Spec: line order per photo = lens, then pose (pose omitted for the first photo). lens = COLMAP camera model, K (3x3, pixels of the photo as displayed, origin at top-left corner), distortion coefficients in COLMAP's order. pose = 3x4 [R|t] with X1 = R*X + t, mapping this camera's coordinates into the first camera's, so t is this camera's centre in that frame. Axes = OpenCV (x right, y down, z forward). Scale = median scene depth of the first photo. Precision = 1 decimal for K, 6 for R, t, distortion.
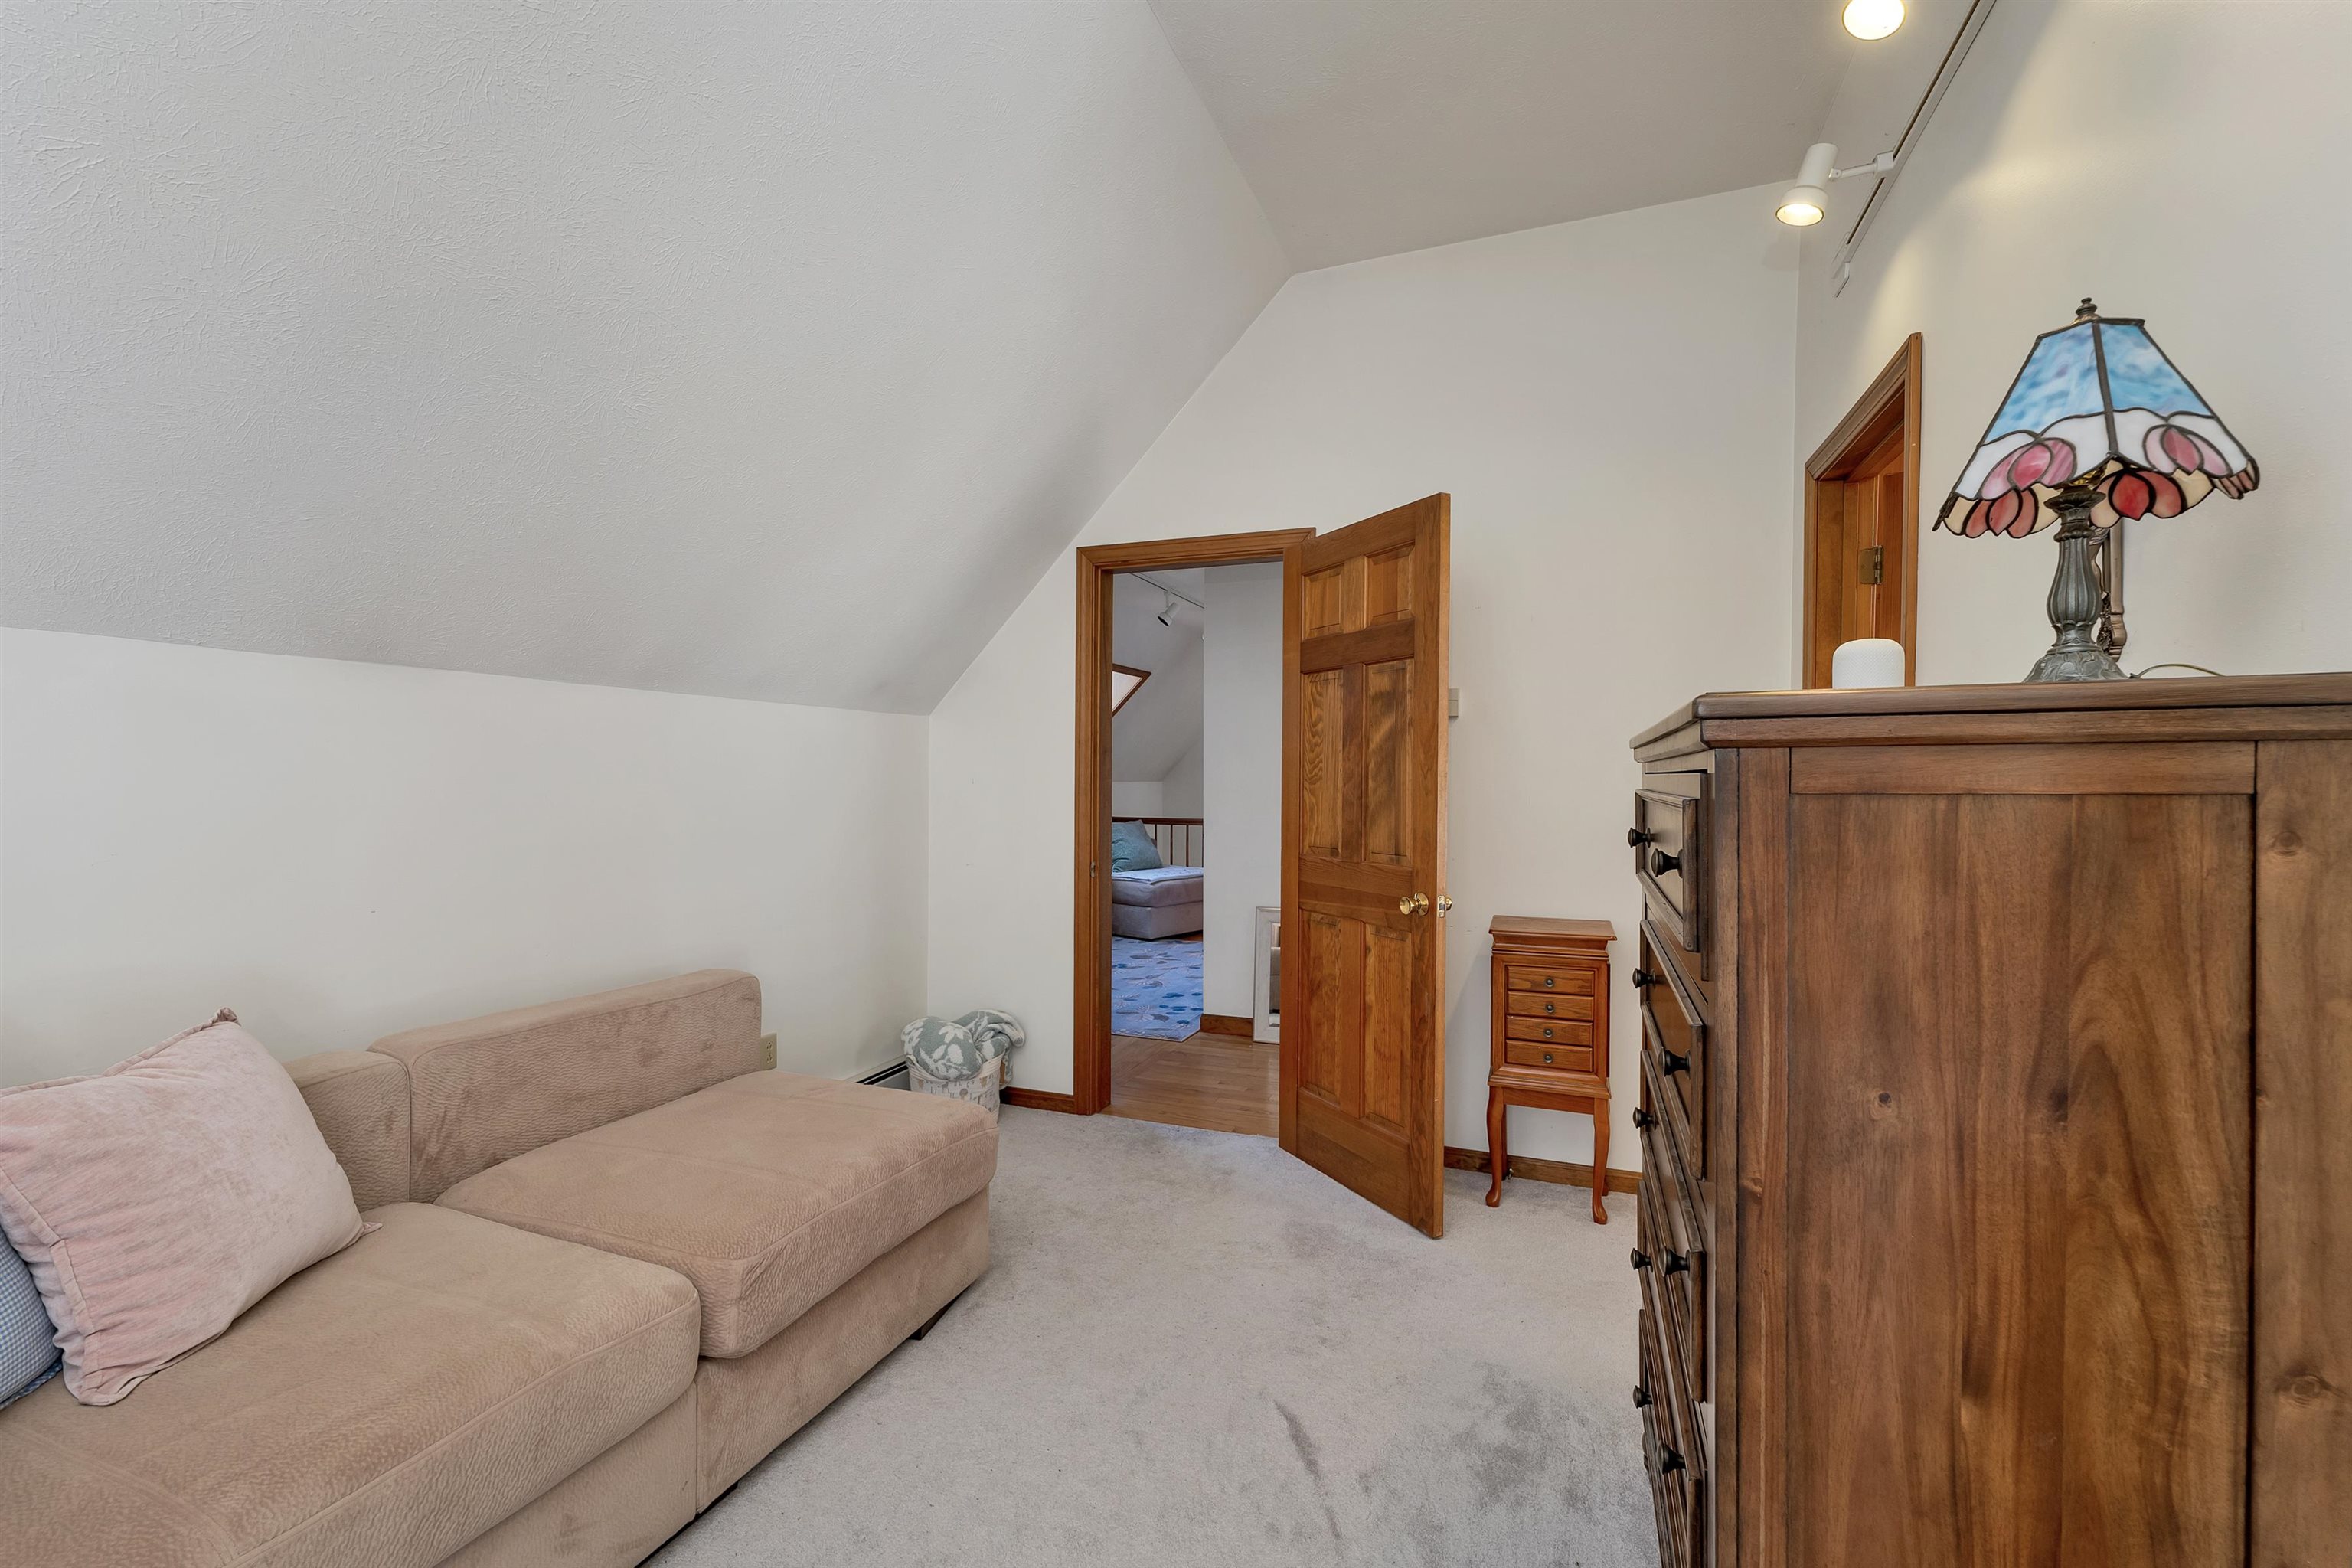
lens RADIAL K [[996.2, 0, 1170.4], [0, 996.2, 788.9], [0, 0, 1]] dist [0.000674, 0.000670]
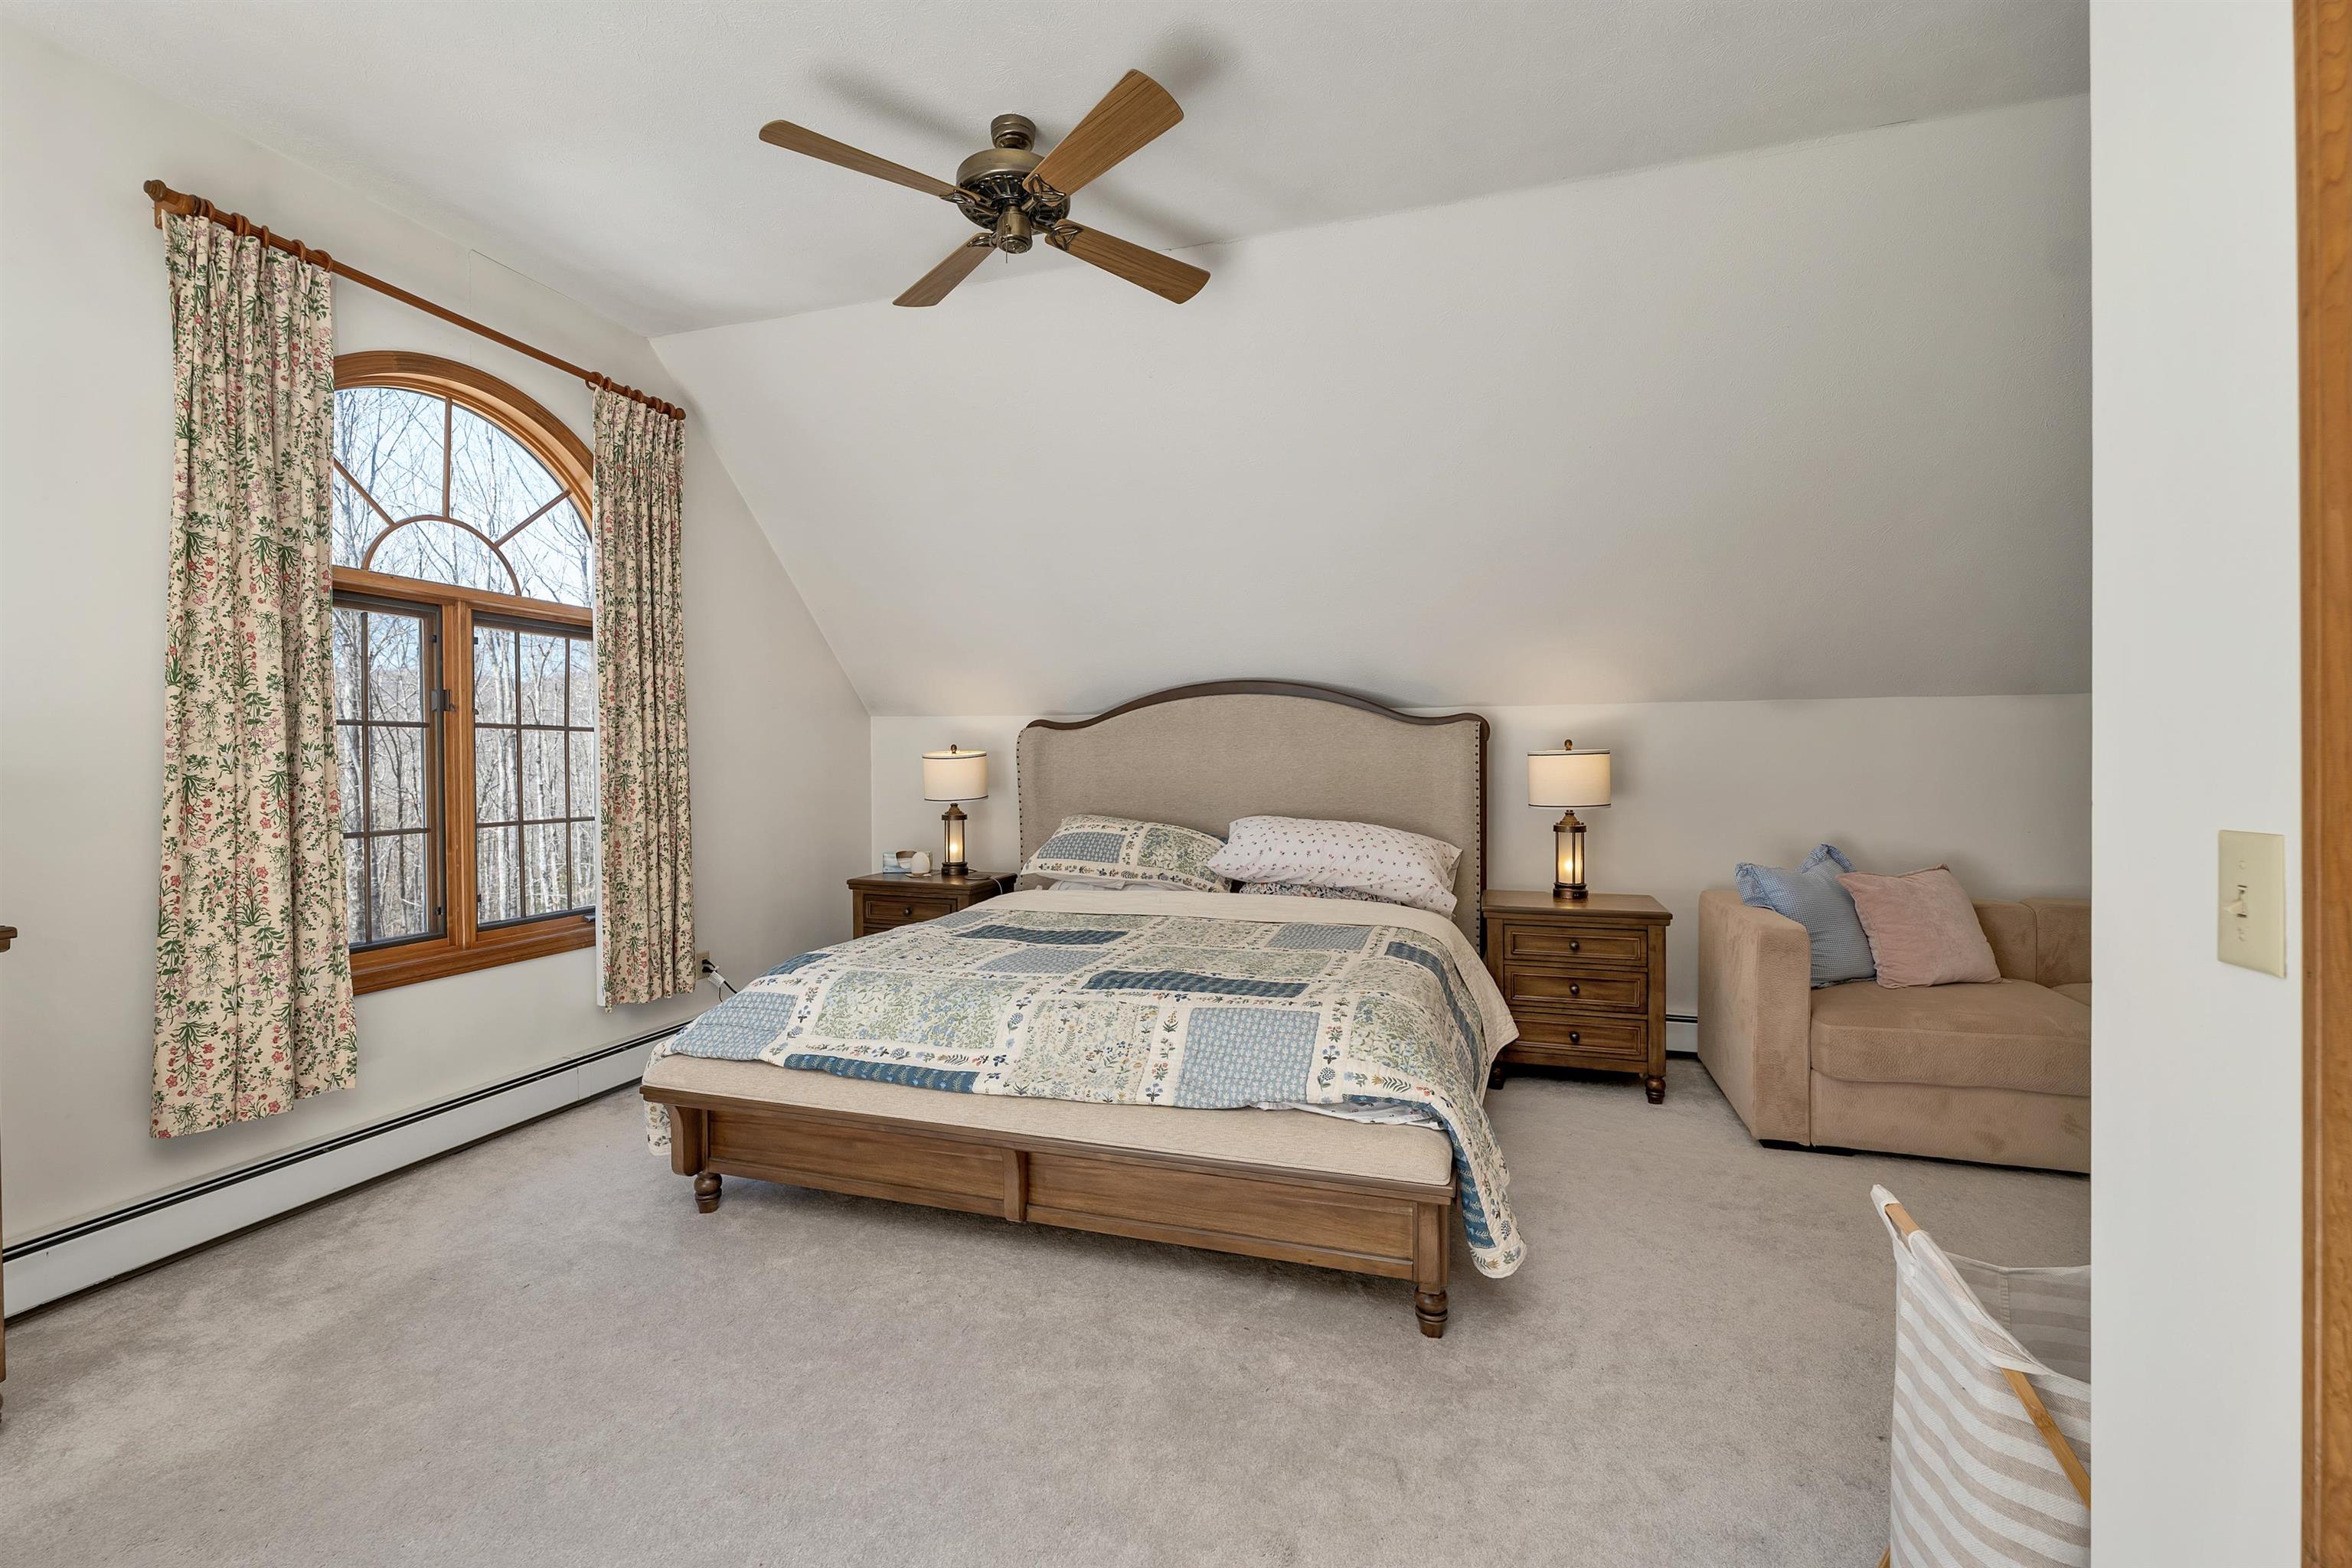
lens RADIAL K [[996.2, 0, 1173.3], [0, 996.2, 770.1], [0, 0, 1]] dist [0.000674, 0.000670]
pose [[0.073892, 0.002179, -0.997264, 1.739736], [-0.004638, 0.999988, 0.001842, 0.026696], [0.997255, 0.004489, 0.073901, -1.331540]]
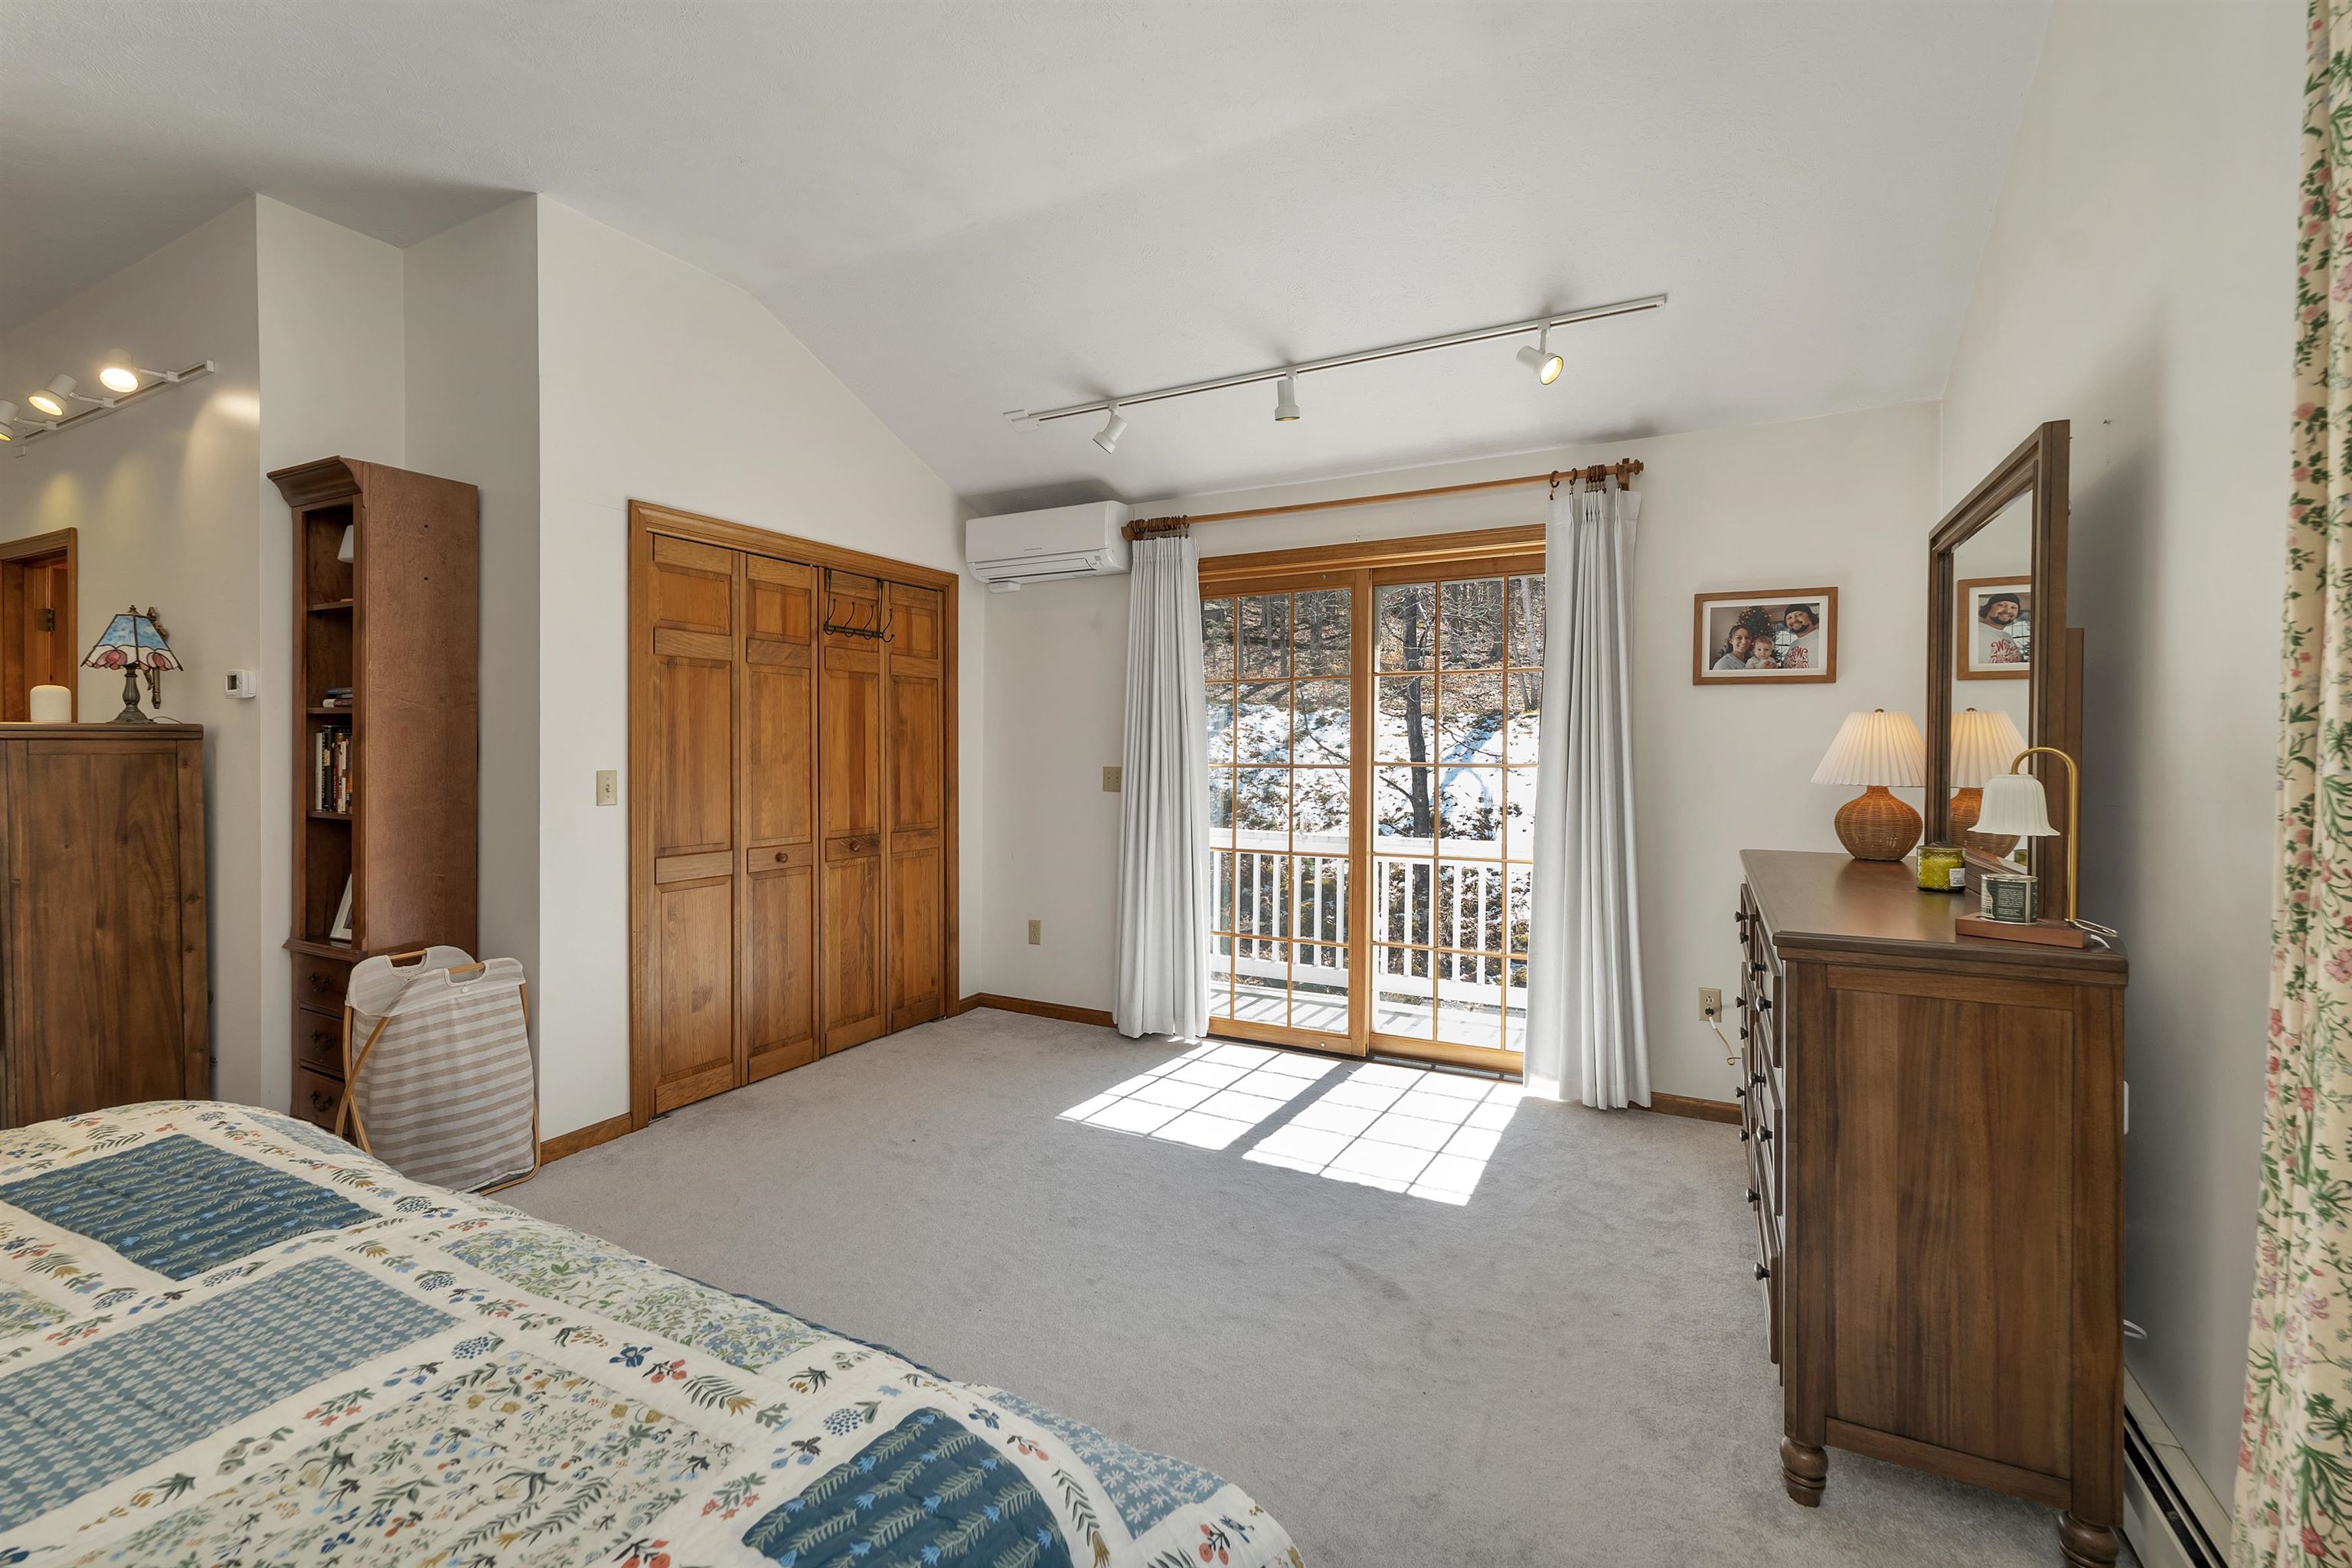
lens RADIAL K [[996.2, 0, 1163.6], [0, 996.2, 761.9], [0, 0, 1]] dist [0.000674, 0.000670]
pose [[0.107998, -0.019285, 0.993964, -1.798395], [0.009393, 0.999787, 0.018378, 0.002332], [-0.994107, 0.007351, 0.108156, -2.460522]]
